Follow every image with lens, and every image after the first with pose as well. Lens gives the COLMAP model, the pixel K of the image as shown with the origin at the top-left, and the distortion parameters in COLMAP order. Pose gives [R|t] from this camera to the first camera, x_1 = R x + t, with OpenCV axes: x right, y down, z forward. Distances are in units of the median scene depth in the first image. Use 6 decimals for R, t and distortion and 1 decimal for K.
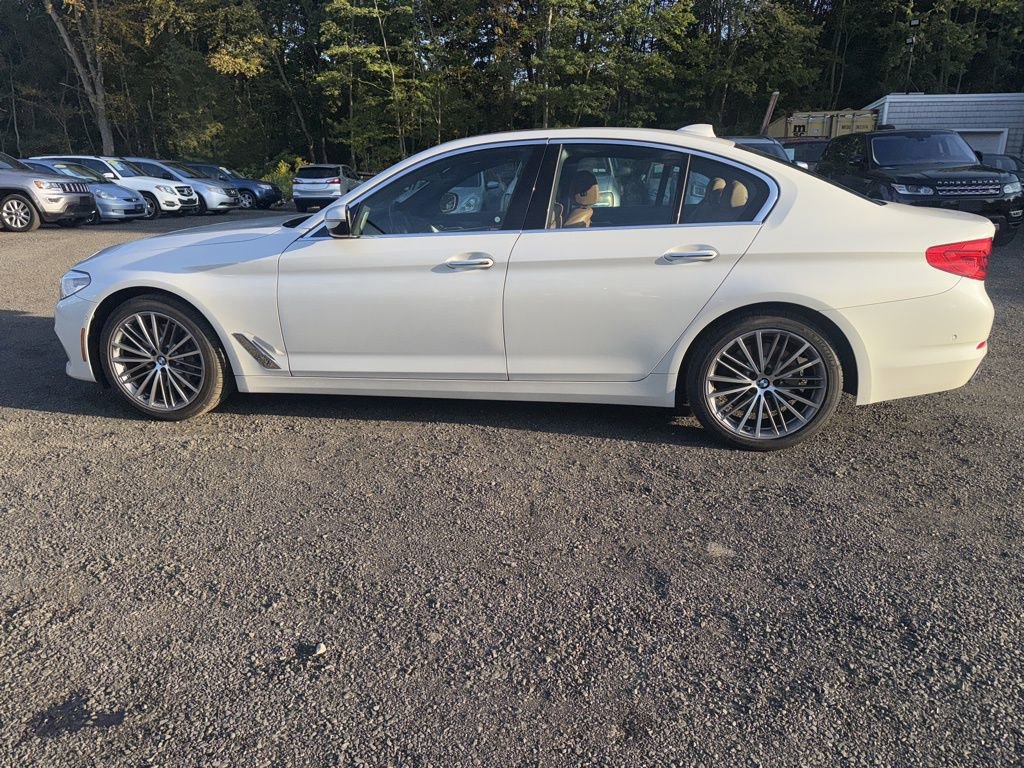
lens RADIAL K [[741.7, 0, 512.0], [0, 741.7, 384.0], [0, 0, 1]] dist [0.036807, -0.041940]
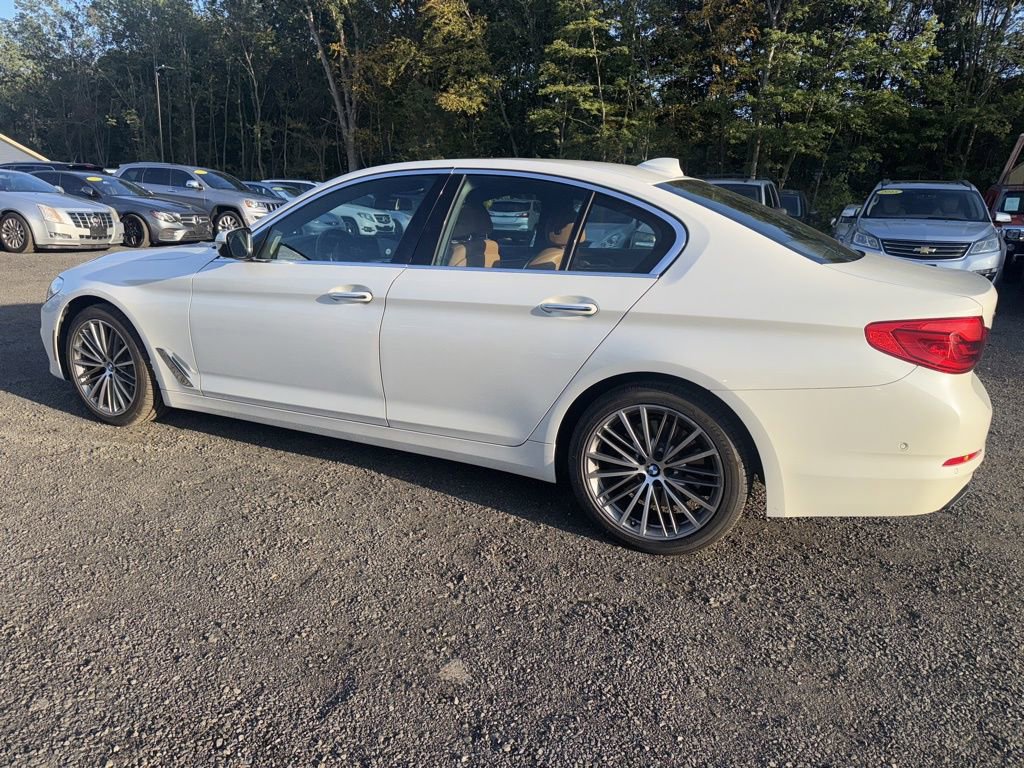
lens RADIAL K [[739.3, 0, 512.4], [0, 739.3, 378.6], [0, 0, 1]] dist [0.026108, -0.021487]
pose [[0.952956, 0.107363, -0.283458, 0.363124], [-0.121543, 0.992042, -0.032865, -0.048638], [0.277673, 0.065771, 0.958421, 0.155669]]
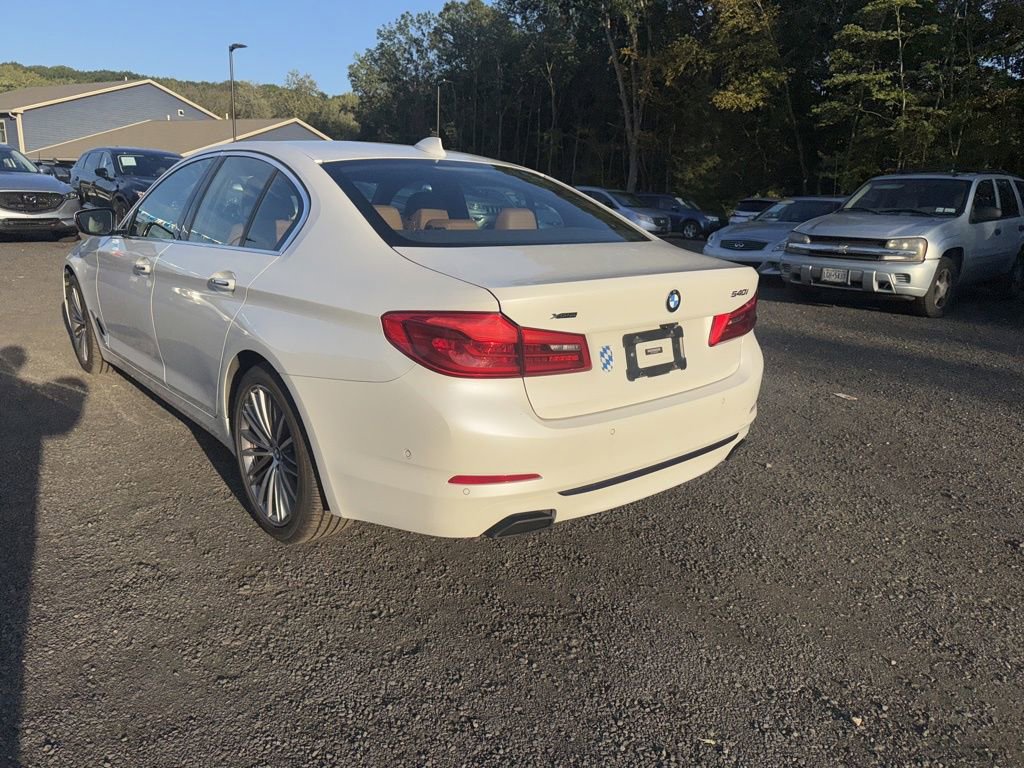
lens RADIAL K [[741.7, 0, 512.0], [0, 741.7, 384.0], [0, 0, 1]] dist [0.036807, -0.041940]
pose [[0.750110, 0.196727, -0.631374, 0.899787], [-0.223762, 0.973918, 0.037616, -0.140936], [0.622306, 0.113062, 0.774566, 0.466882]]
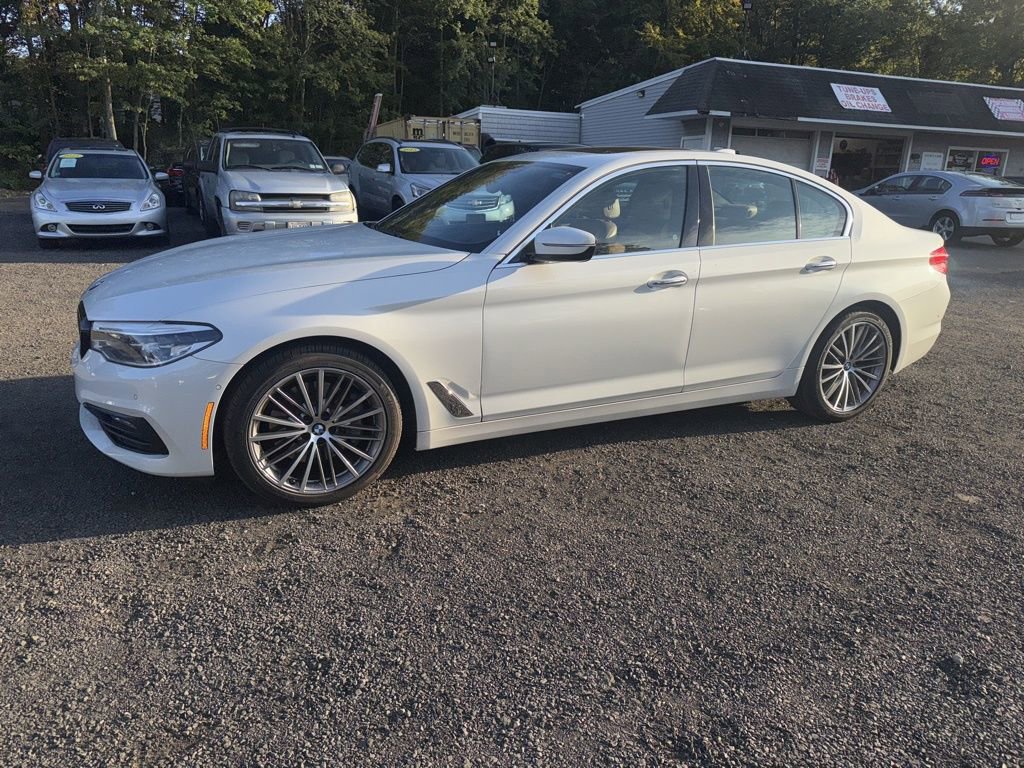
lens RADIAL K [[741.7, 0, 512.0], [0, 741.7, 384.0], [0, 0, 1]] dist [0.036807, -0.041940]
pose [[0.820605, -0.130216, 0.556463, -0.718102], [0.125097, 0.991010, 0.047424, -0.088253], [-0.557636, 0.030695, 0.829518, 0.252679]]
